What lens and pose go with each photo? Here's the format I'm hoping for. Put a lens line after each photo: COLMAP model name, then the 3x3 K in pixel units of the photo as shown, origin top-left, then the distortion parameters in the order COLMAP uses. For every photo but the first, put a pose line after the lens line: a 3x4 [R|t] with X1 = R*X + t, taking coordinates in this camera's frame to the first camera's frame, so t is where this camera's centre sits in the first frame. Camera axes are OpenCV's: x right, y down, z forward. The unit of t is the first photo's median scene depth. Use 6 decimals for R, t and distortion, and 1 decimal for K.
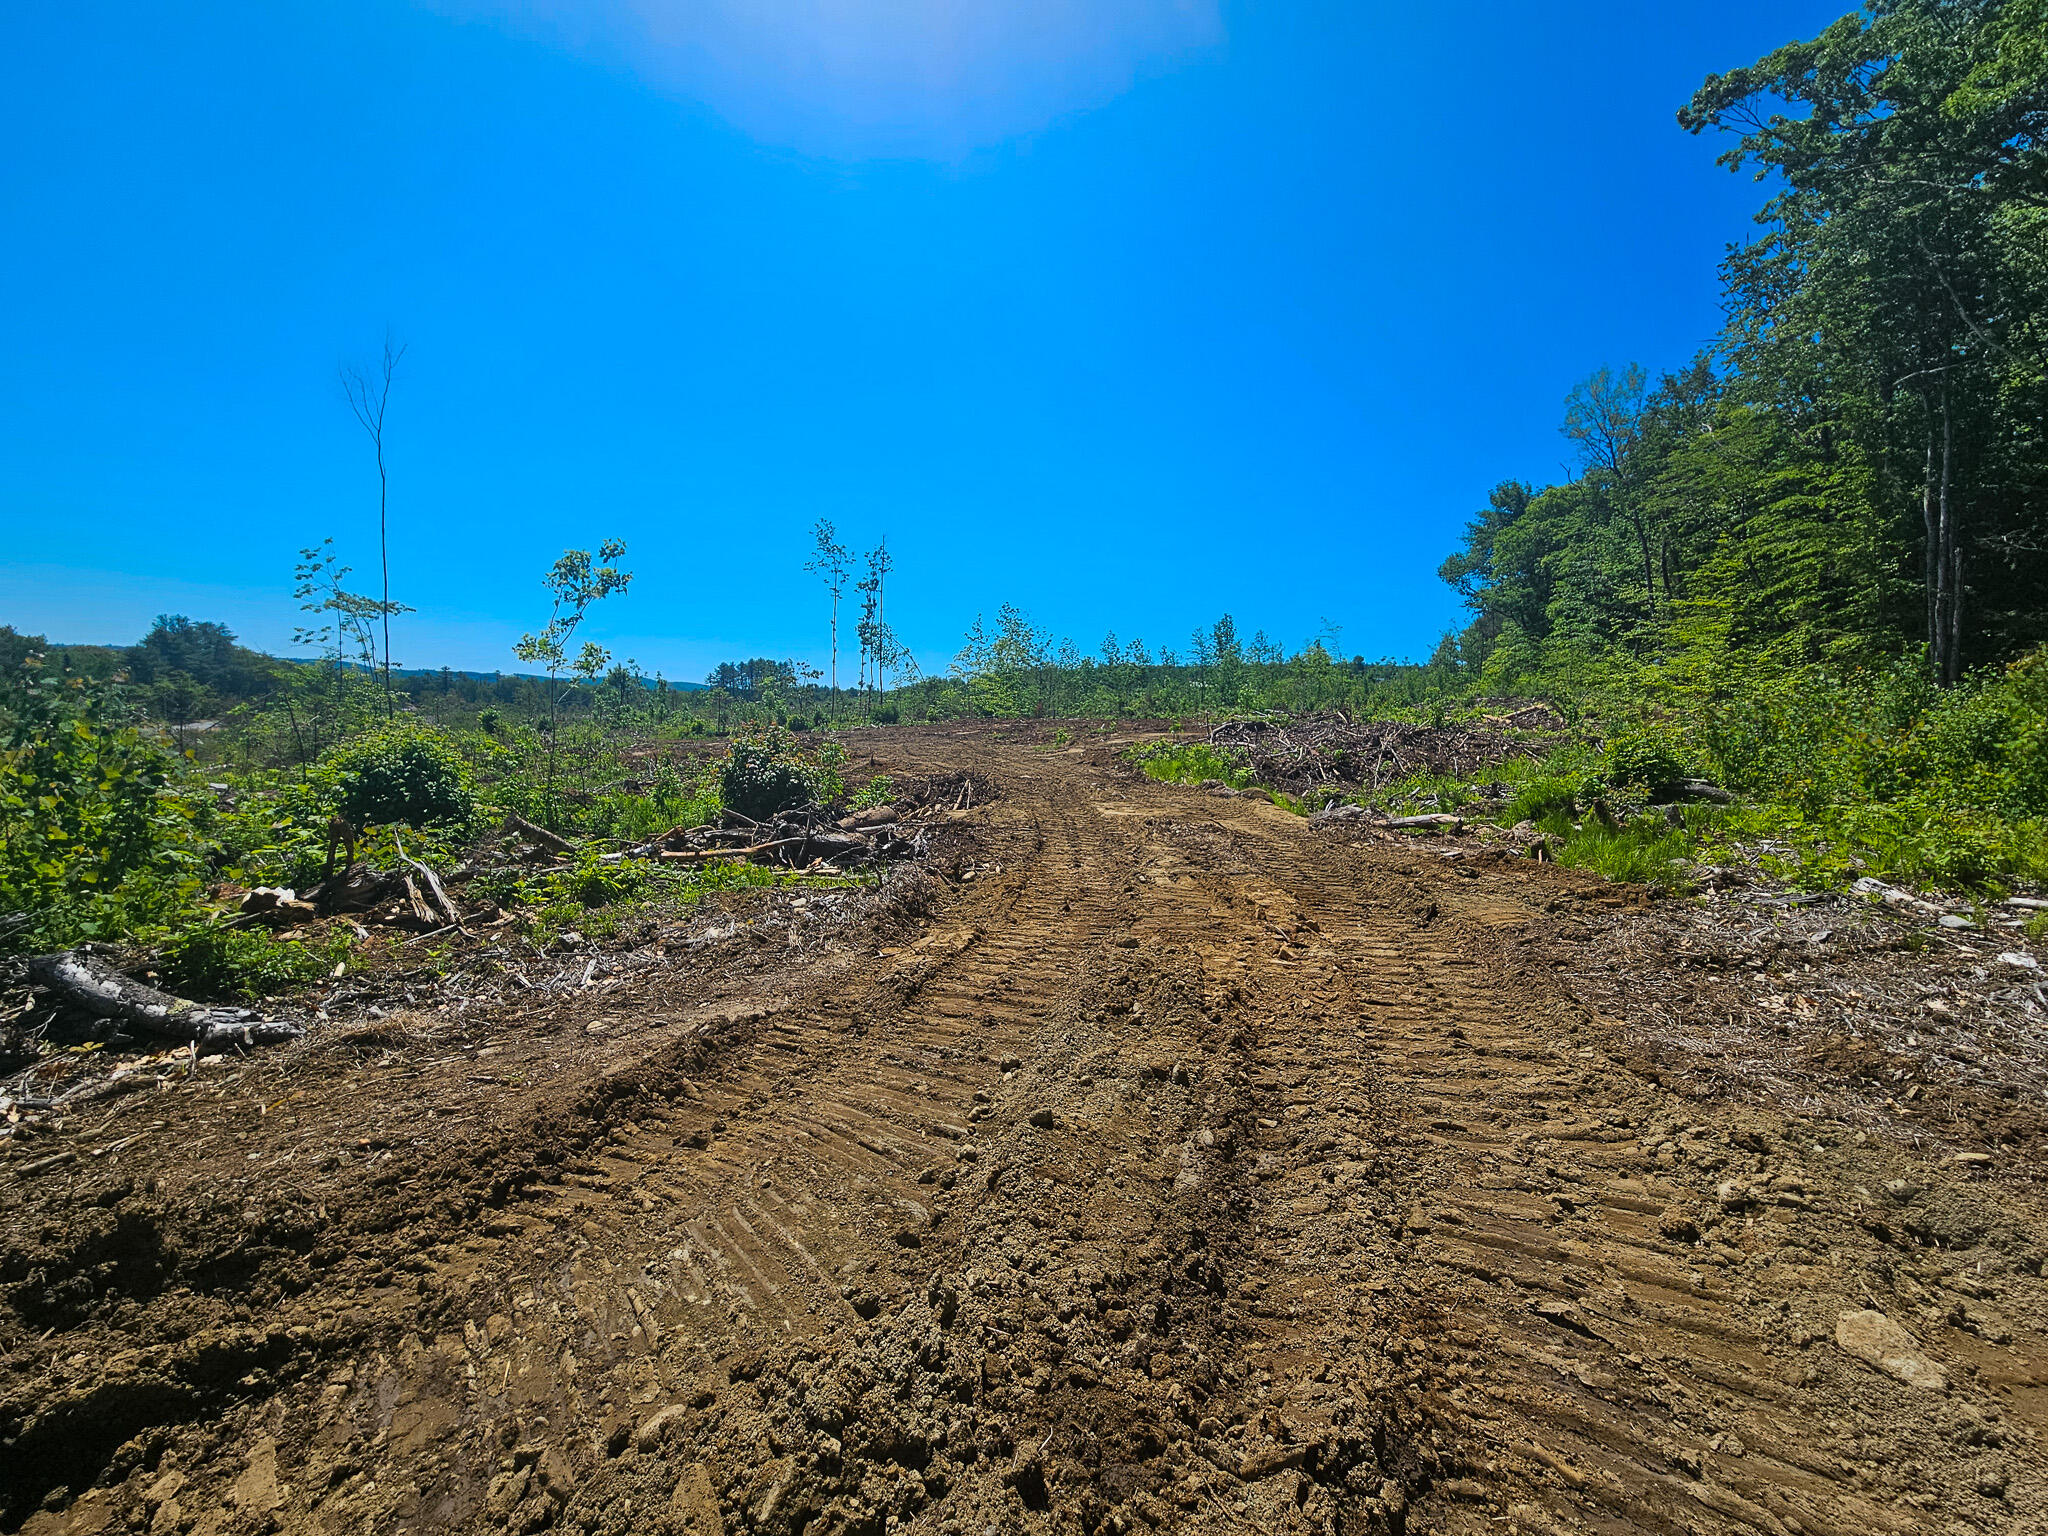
lens RADIAL K [[822.8, 0, 1024.0], [0, 822.8, 768.0], [0, 0, 1]] dist [0.000106, 0.000002]
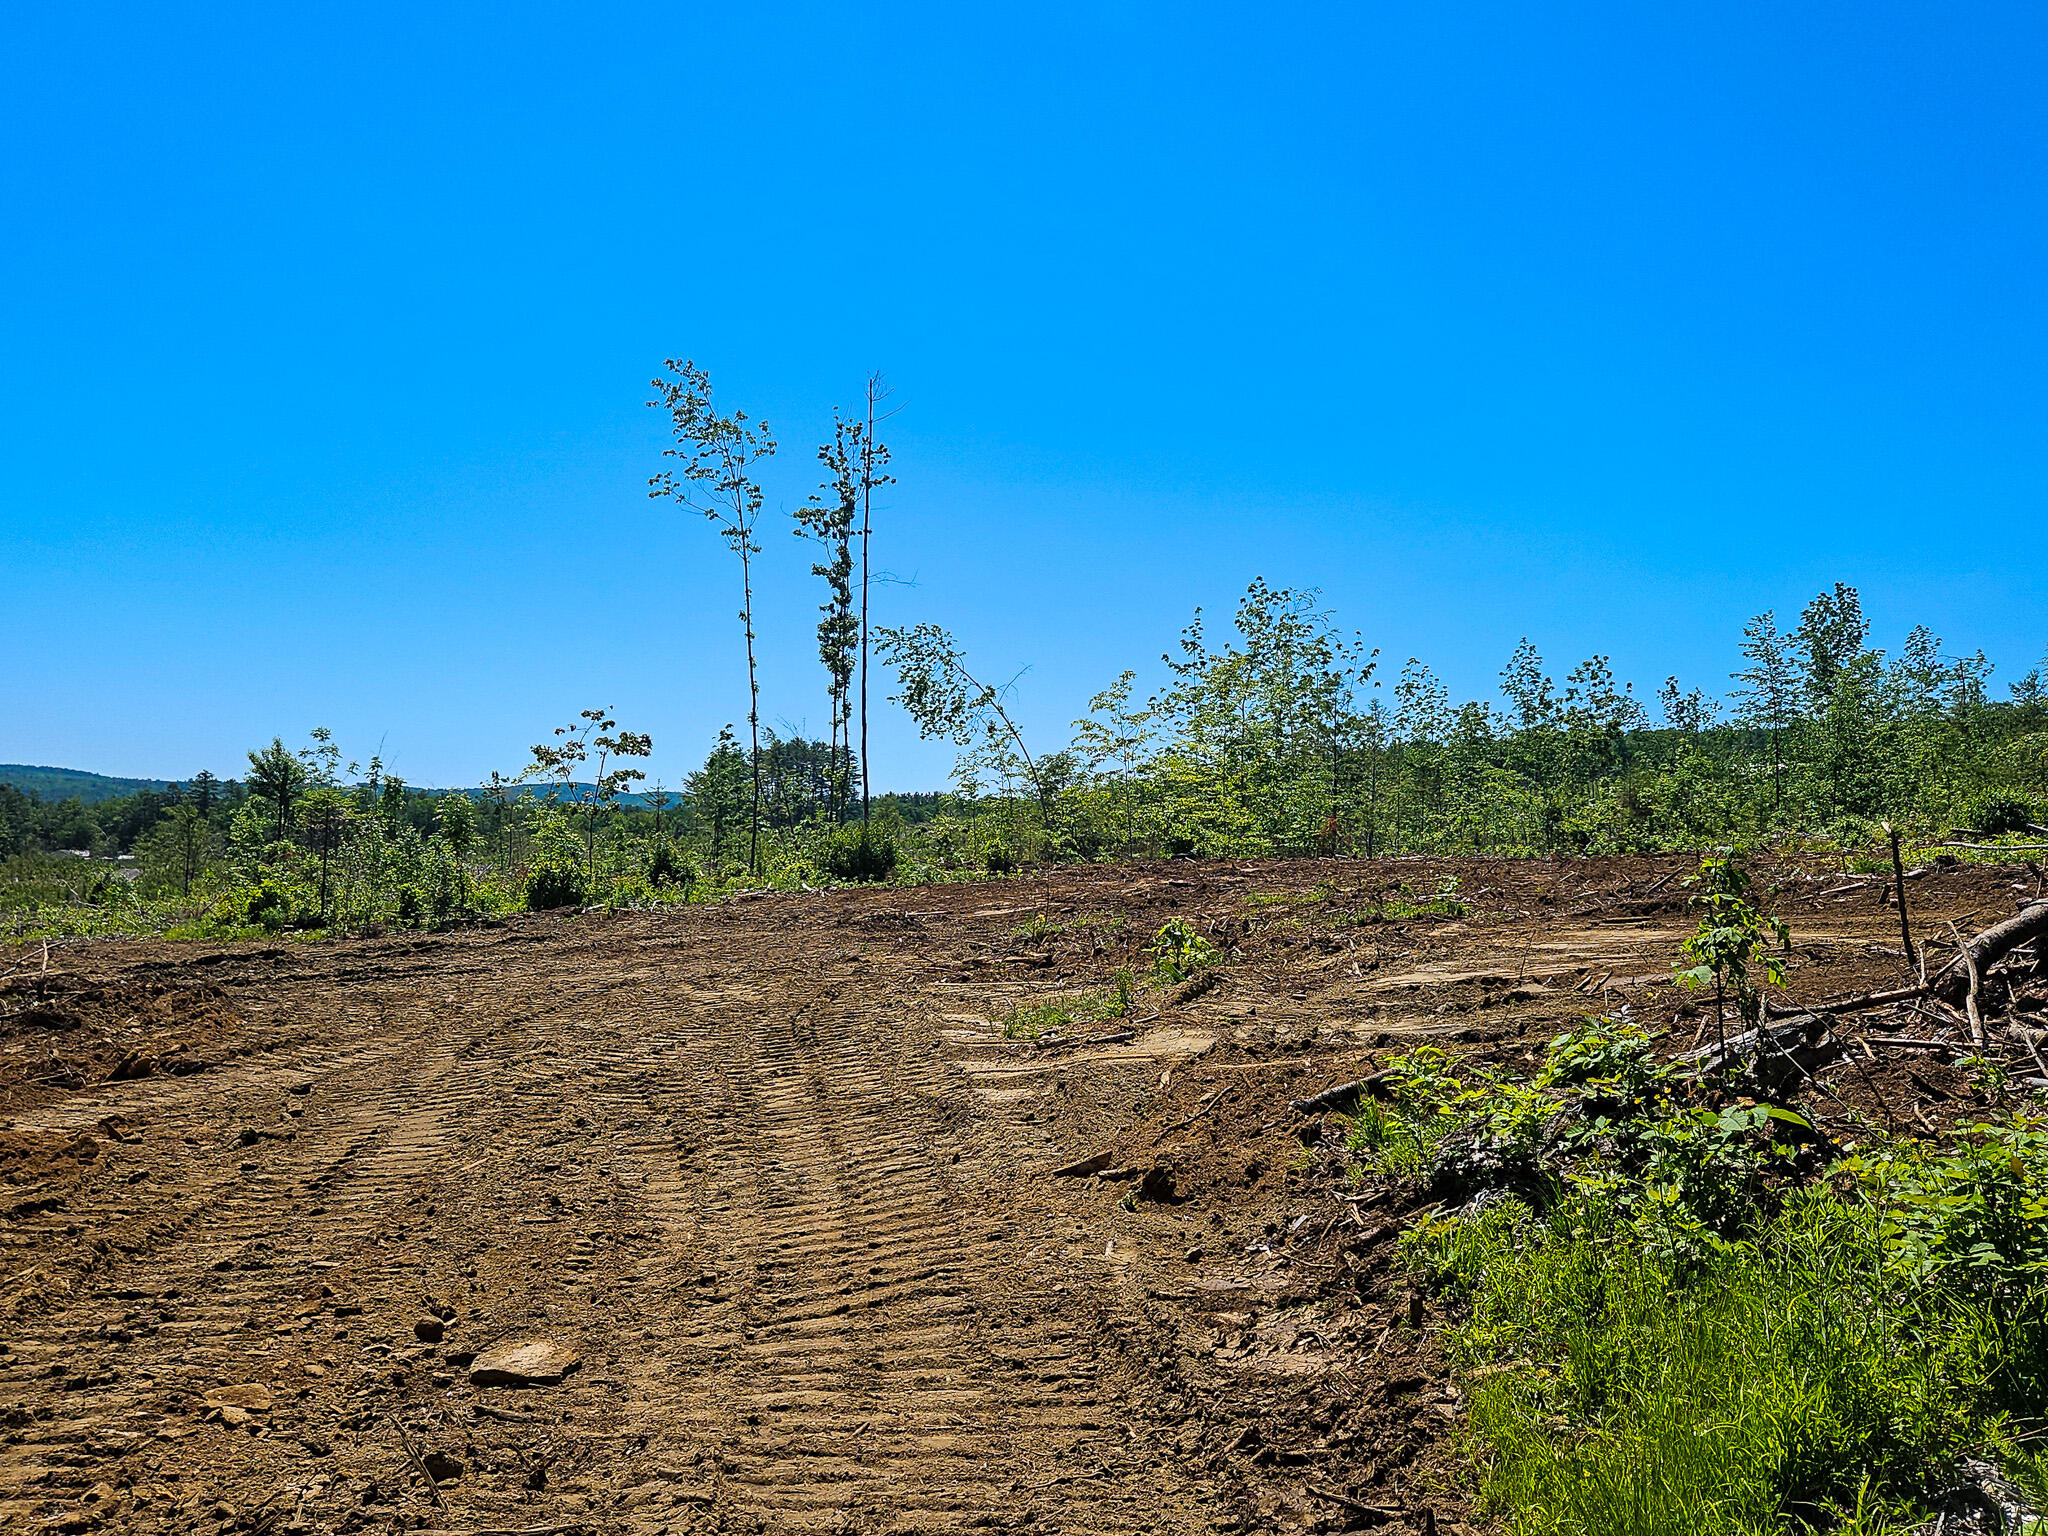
lens RADIAL K [[1375.9, 0, 1024.0], [0, 1375.9, 768.0], [0, 0, 1]] dist [0.003195, 0.000314]
pose [[0.962915, -0.039331, -0.266922, 0.046458], [0.005537, 0.991990, -0.126197, -0.016684], [0.269747, 0.120039, 0.955420, 0.295814]]
